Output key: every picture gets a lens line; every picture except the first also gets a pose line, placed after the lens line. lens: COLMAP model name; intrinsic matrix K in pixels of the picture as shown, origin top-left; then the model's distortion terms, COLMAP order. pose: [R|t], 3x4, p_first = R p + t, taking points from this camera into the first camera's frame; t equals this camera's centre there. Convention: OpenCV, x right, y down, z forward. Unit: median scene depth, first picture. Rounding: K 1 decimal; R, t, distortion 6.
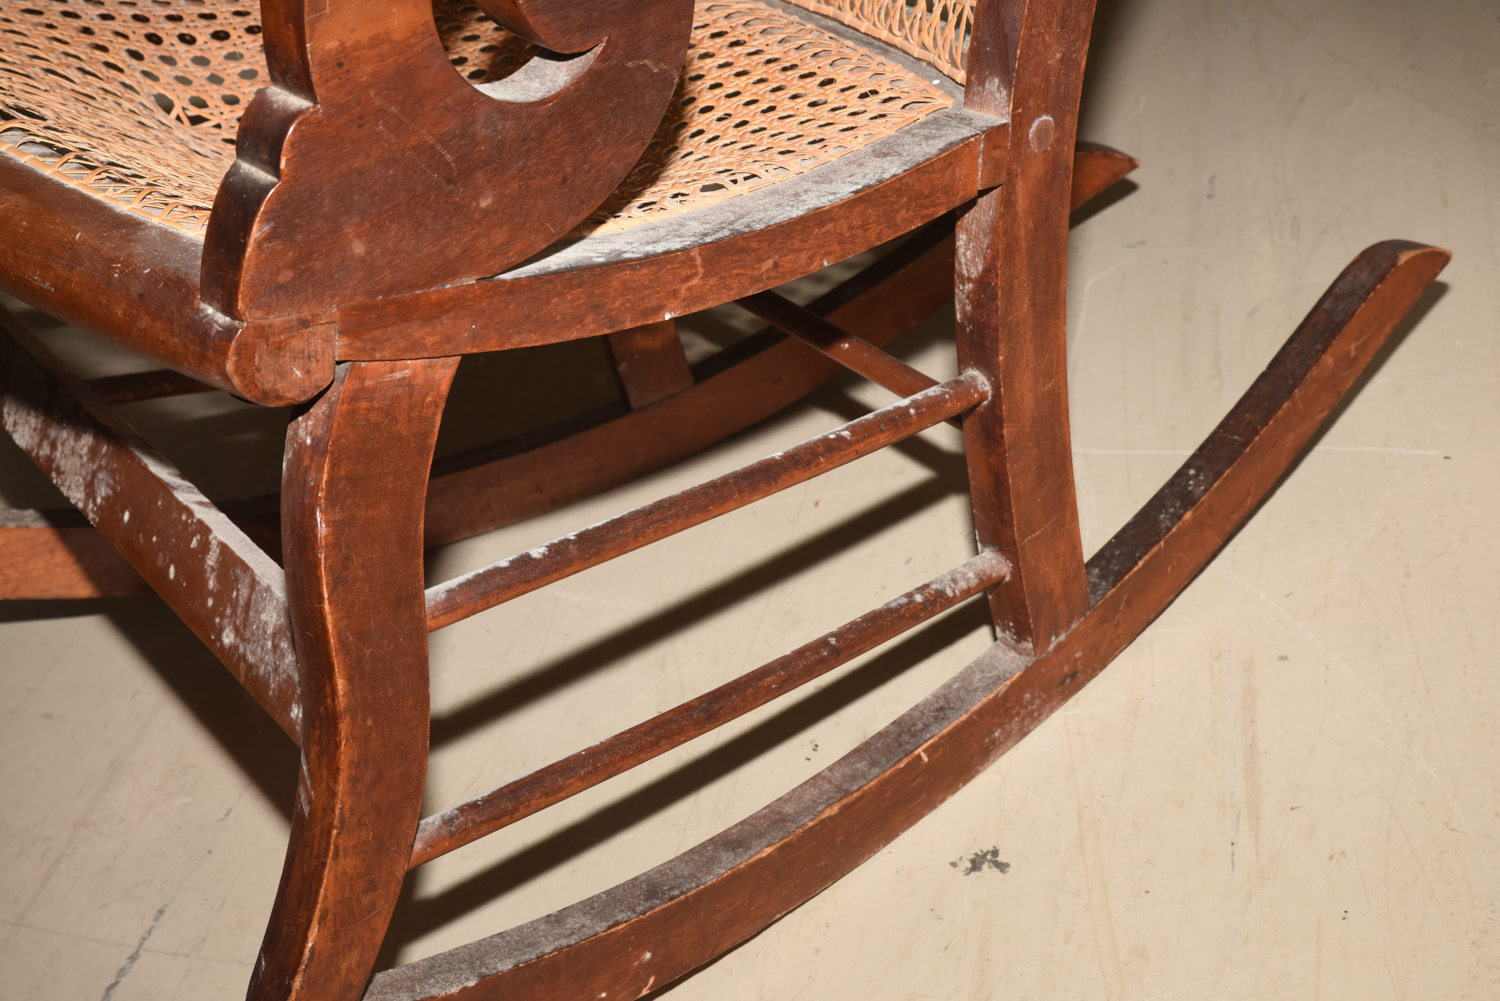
lens RADIAL K [[2636.7, 0, 751.3], [0, 2636.7, 499.9], [0, 0, 1]] dist [0.138822, 0.000000]
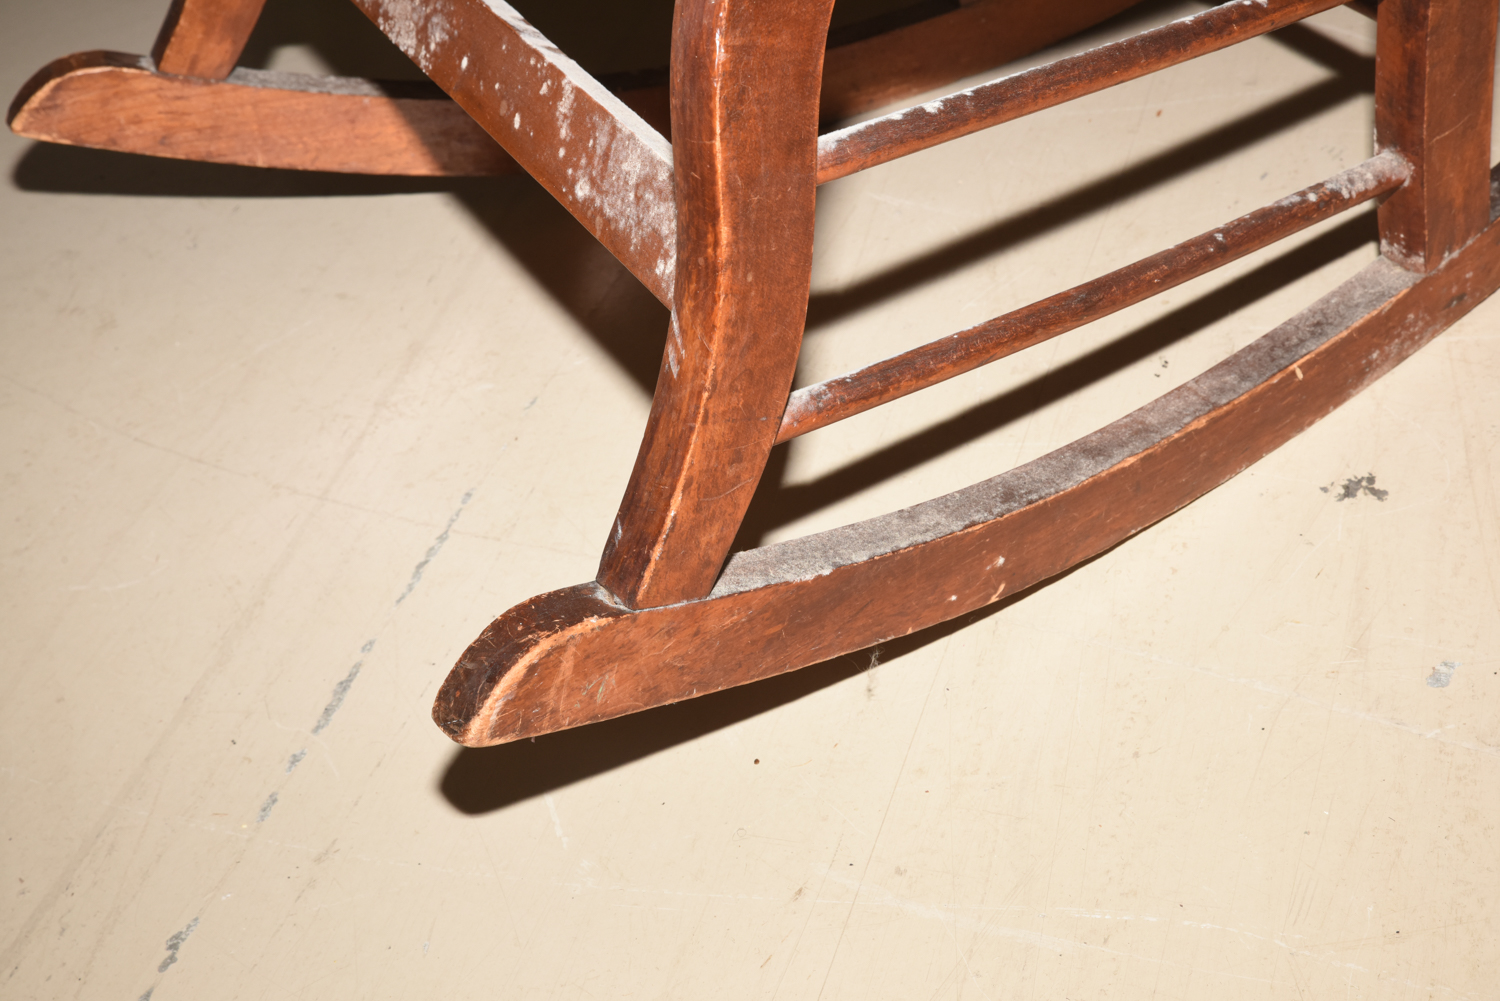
lens RADIAL K [[2621.2, 0, 748.5], [0, 2621.2, 500.9], [0, 0, 1]] dist [0.132586, 0.000000]
pose [[0.996597, 0.058192, -0.058381, -0.073460], [-0.051061, 0.991822, 0.116972, 0.045761], [0.064711, -0.113593, 0.991418, 0.072752]]
